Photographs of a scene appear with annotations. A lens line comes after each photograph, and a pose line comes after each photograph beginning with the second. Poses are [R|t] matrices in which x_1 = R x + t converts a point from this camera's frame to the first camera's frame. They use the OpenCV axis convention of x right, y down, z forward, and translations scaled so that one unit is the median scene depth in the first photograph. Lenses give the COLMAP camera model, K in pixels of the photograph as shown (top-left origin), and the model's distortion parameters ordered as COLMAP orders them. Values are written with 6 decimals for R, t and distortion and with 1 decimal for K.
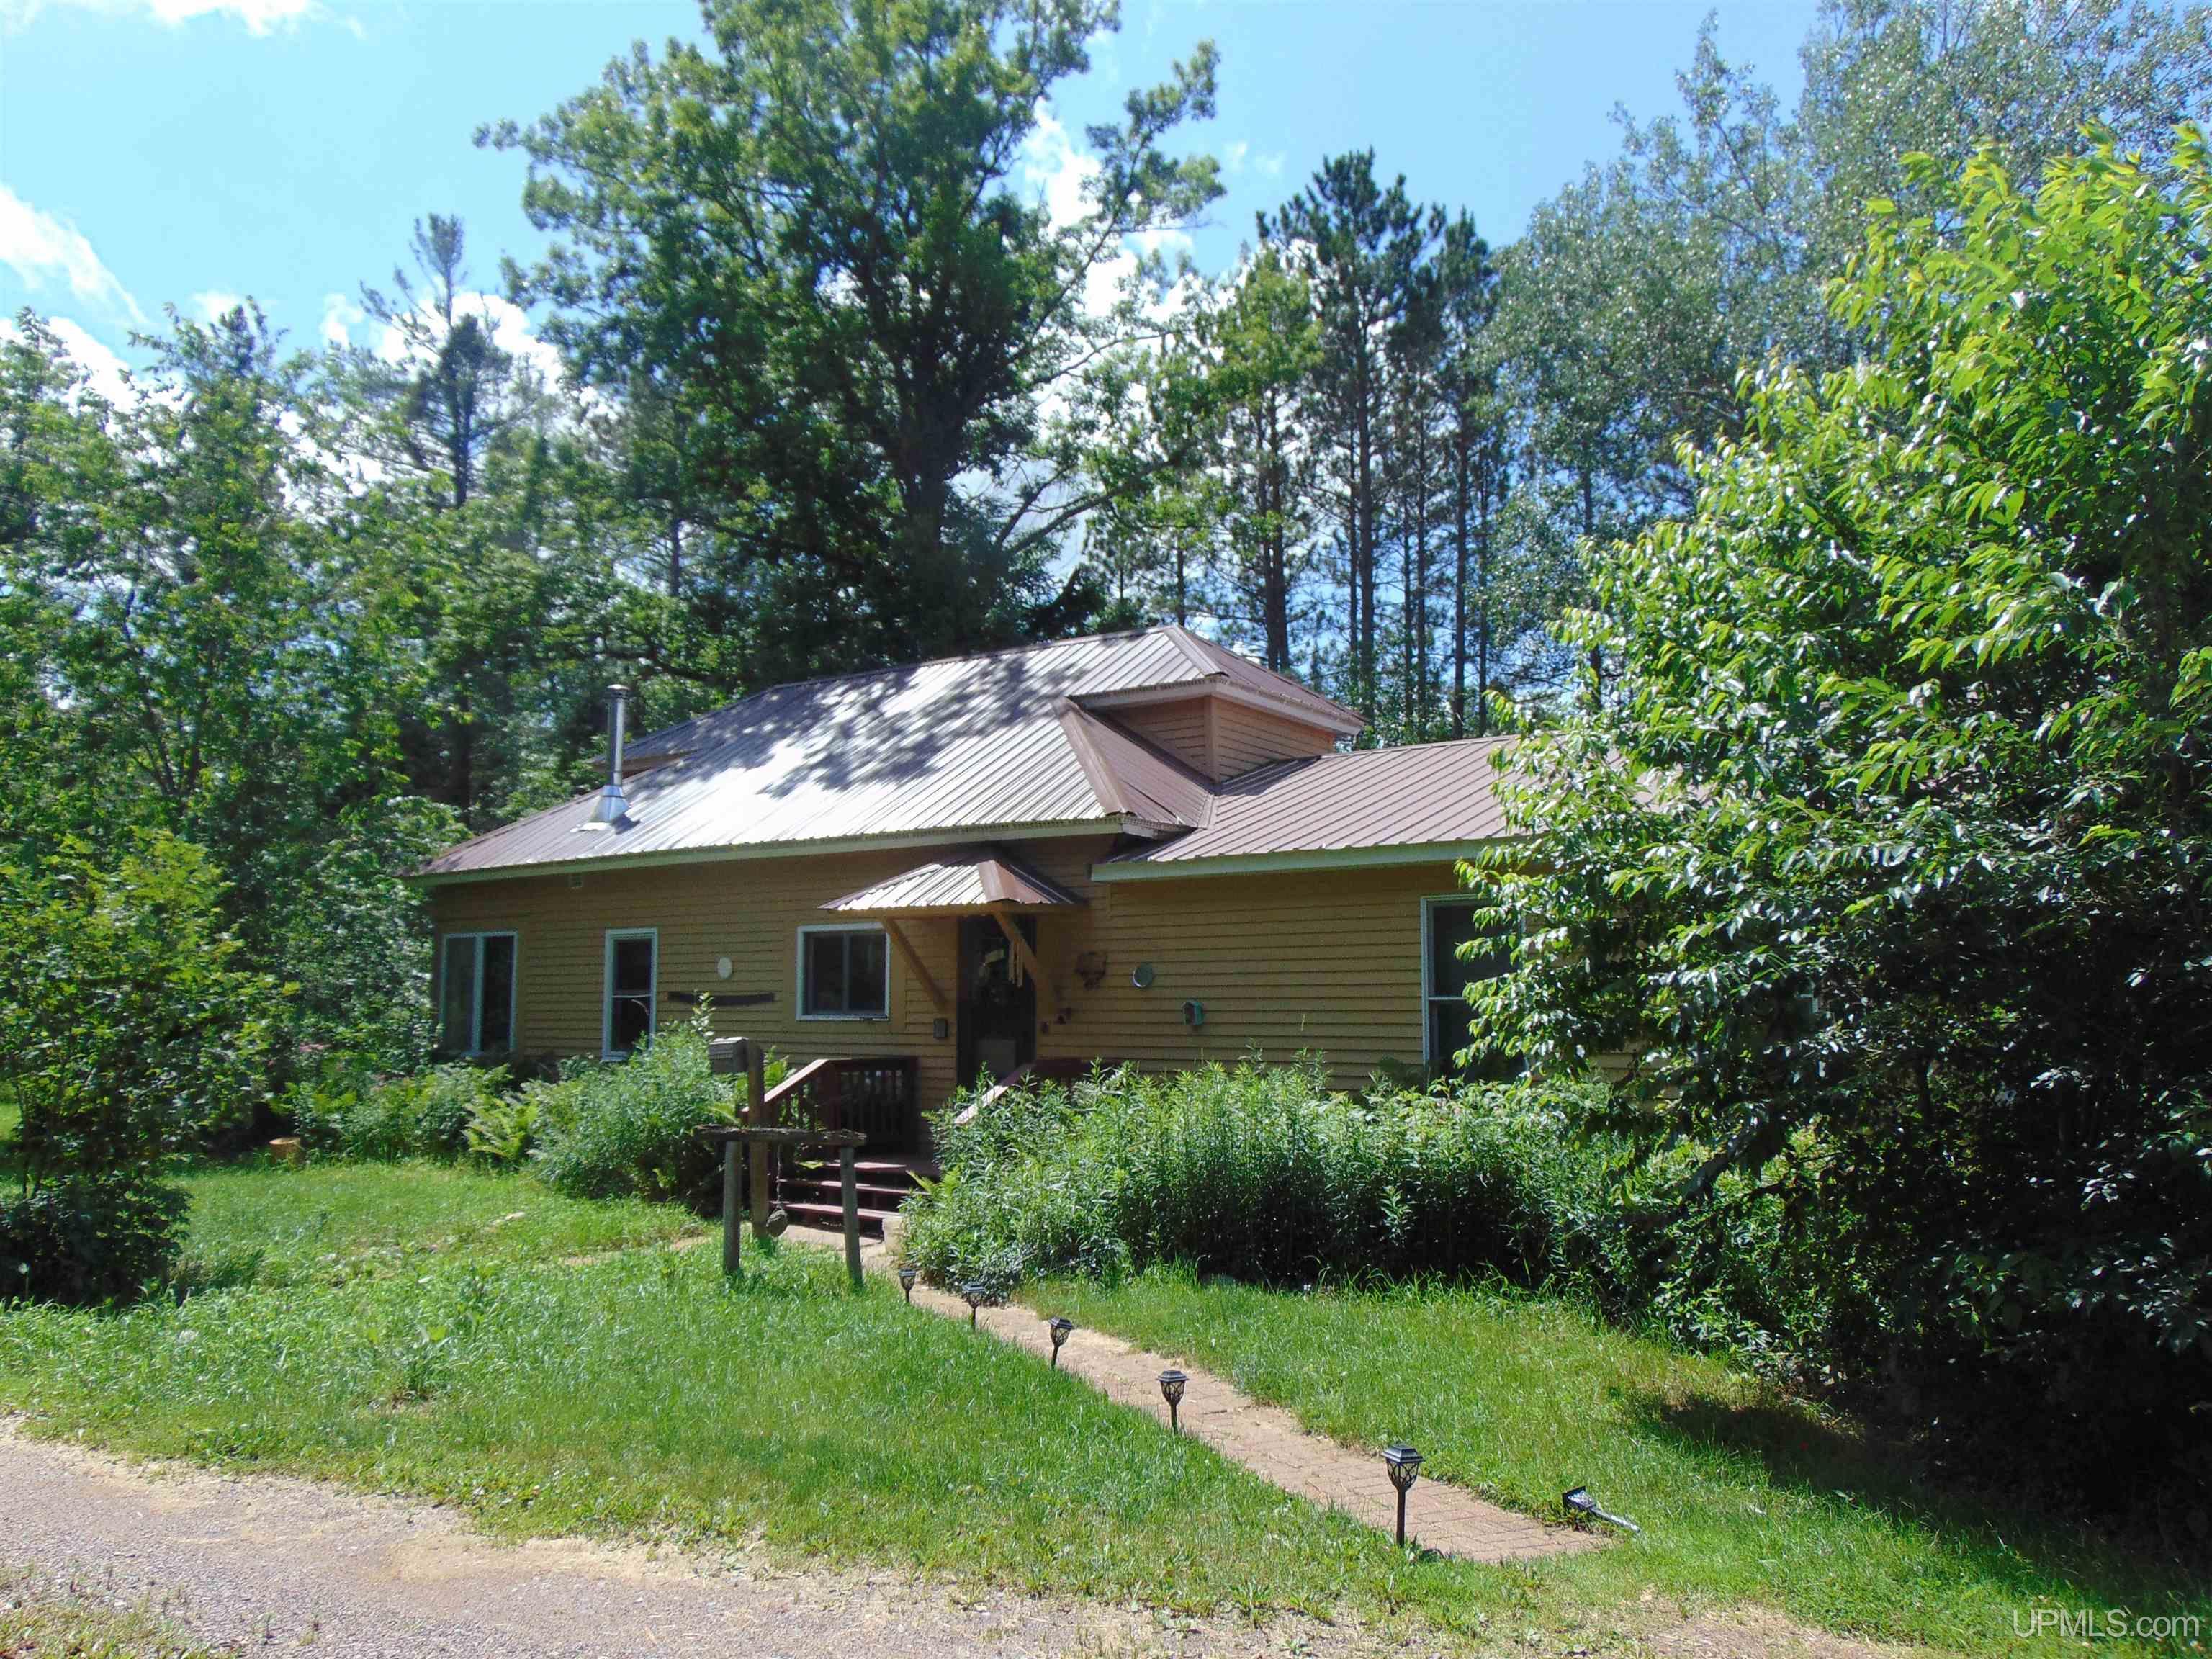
lens RADIAL K [[1632.2, 0, 1106.0], [0, 1632.2, 829.5], [0, 0, 1]] dist [0.003567, 0.003179]
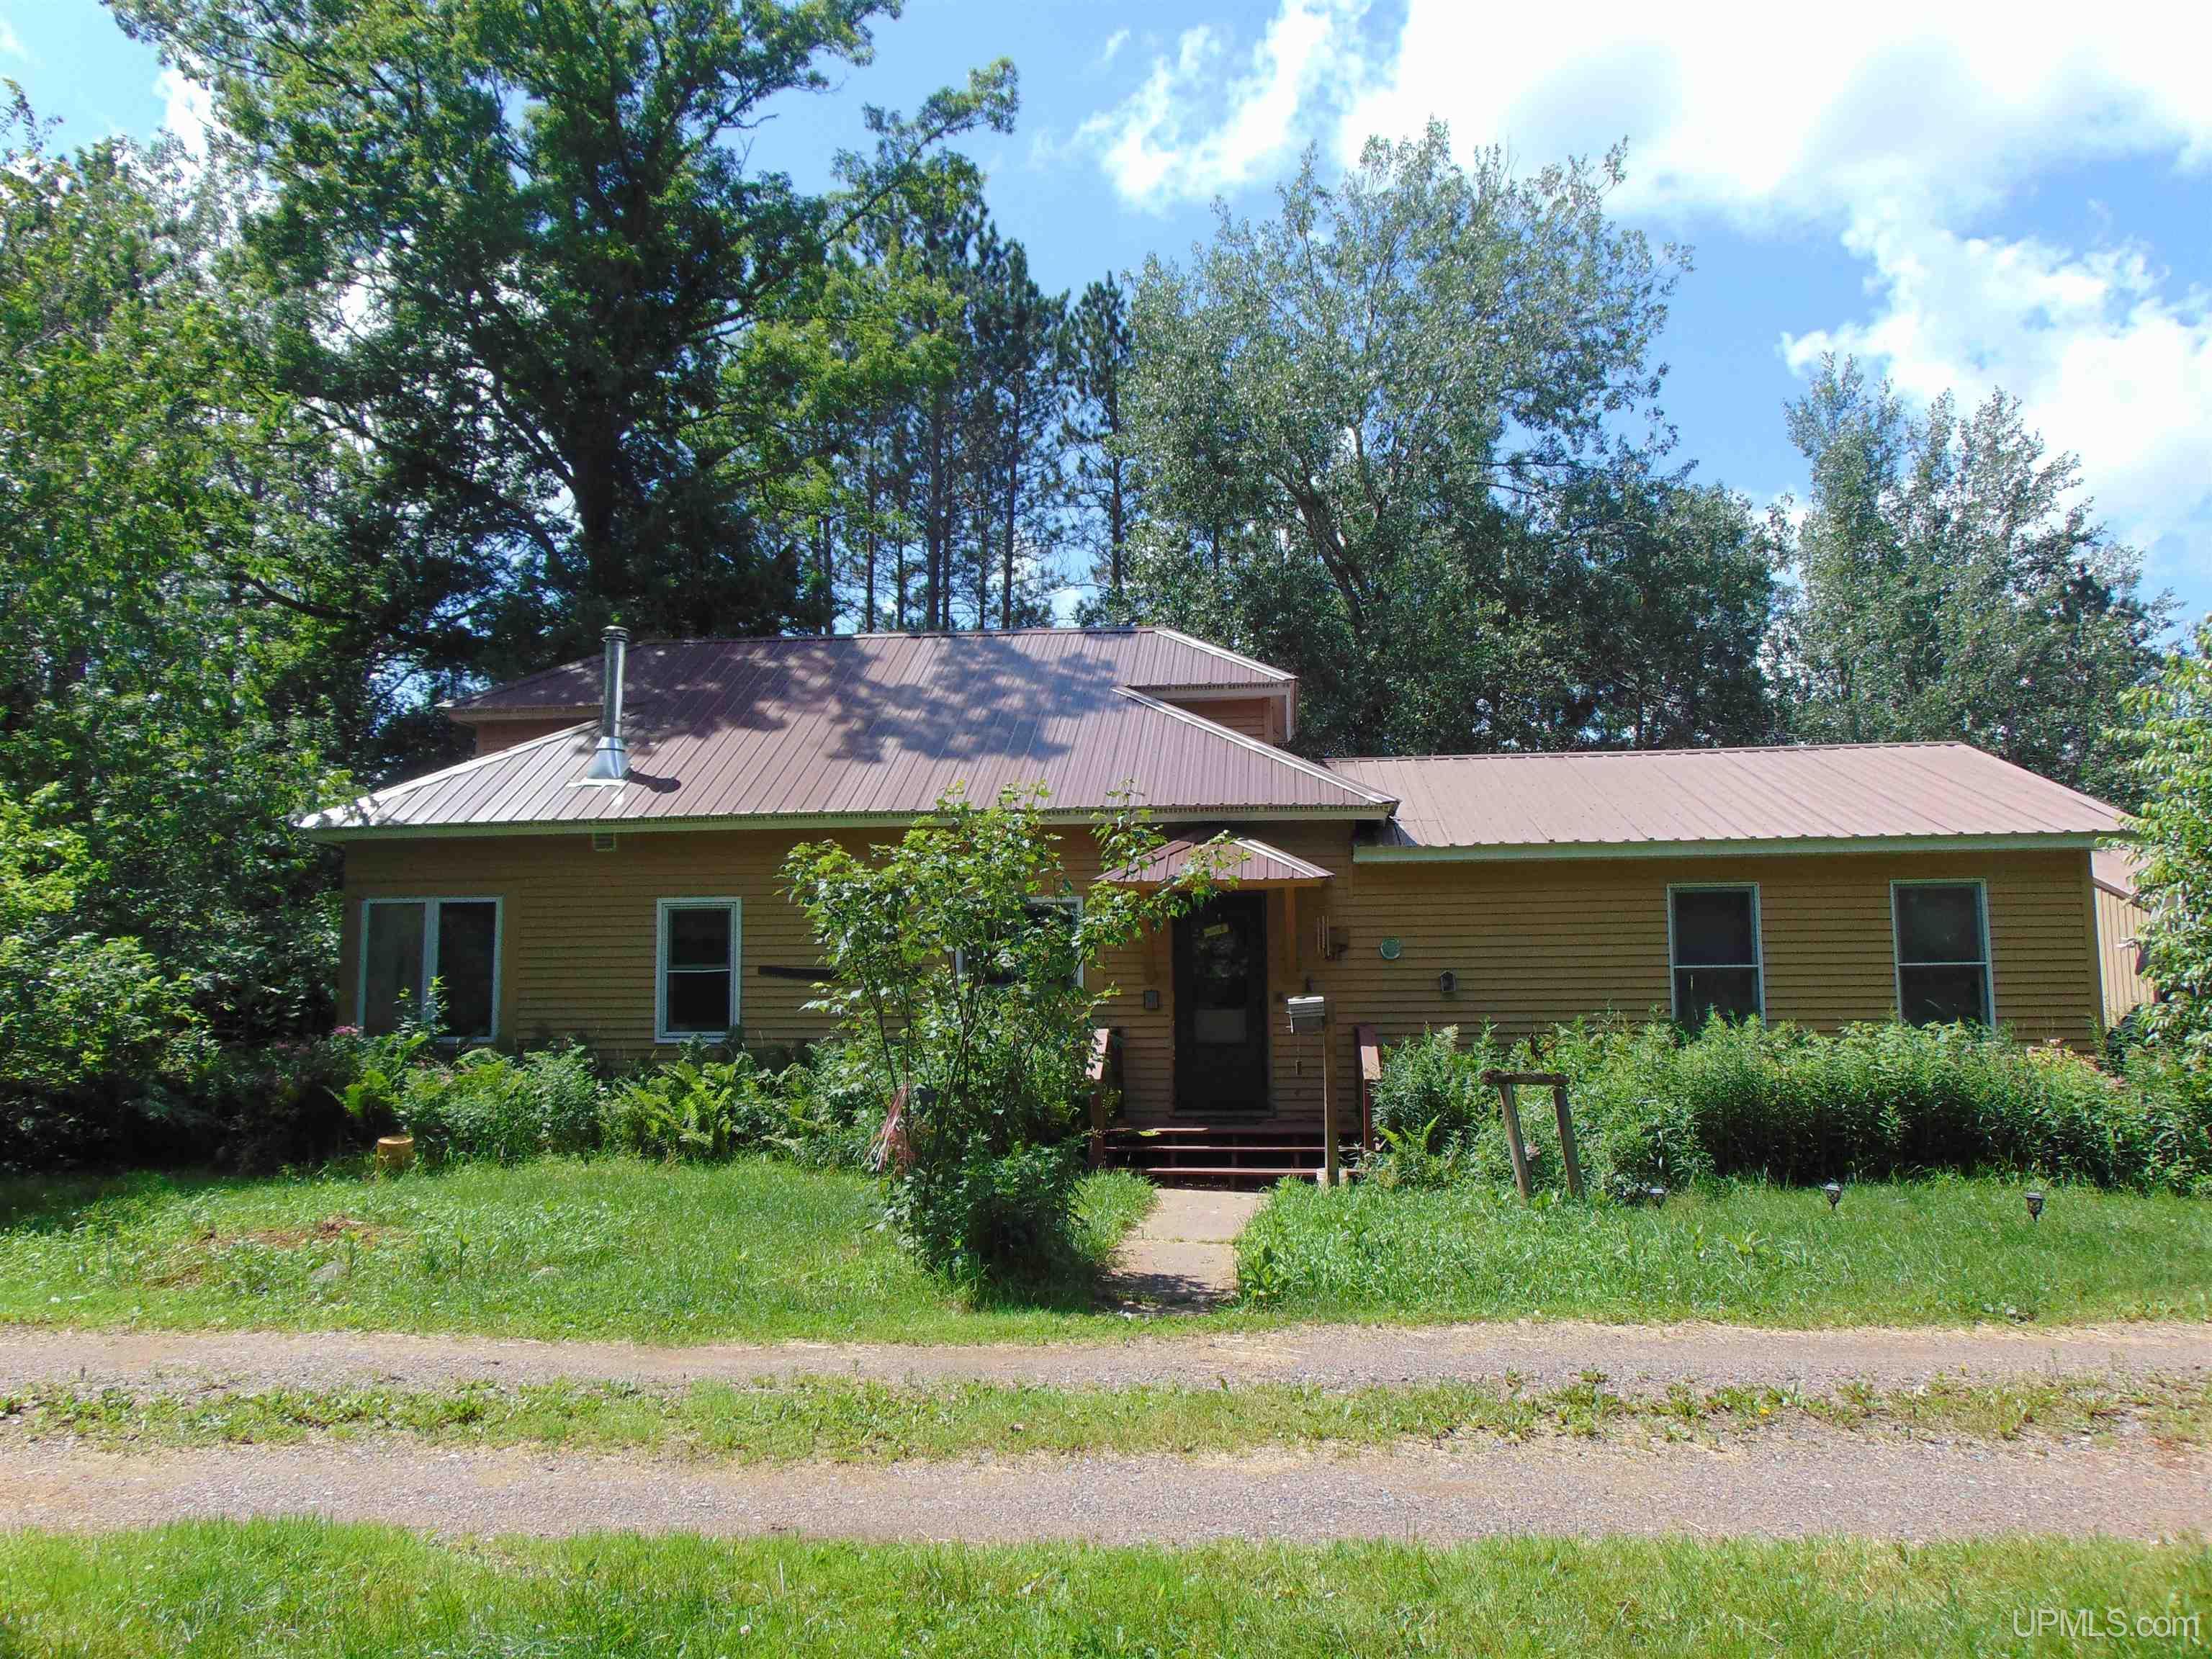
lens RADIAL K [[1632.2, 0, 1106.0], [0, 1632.2, 829.5], [0, 0, 1]] dist [0.003567, 0.003179]
pose [[0.874216, 0.045660, 0.483386, -0.500598], [-0.044709, 0.998909, -0.013499, 0.023366], [-0.483475, -0.009811, 0.875303, 0.081865]]
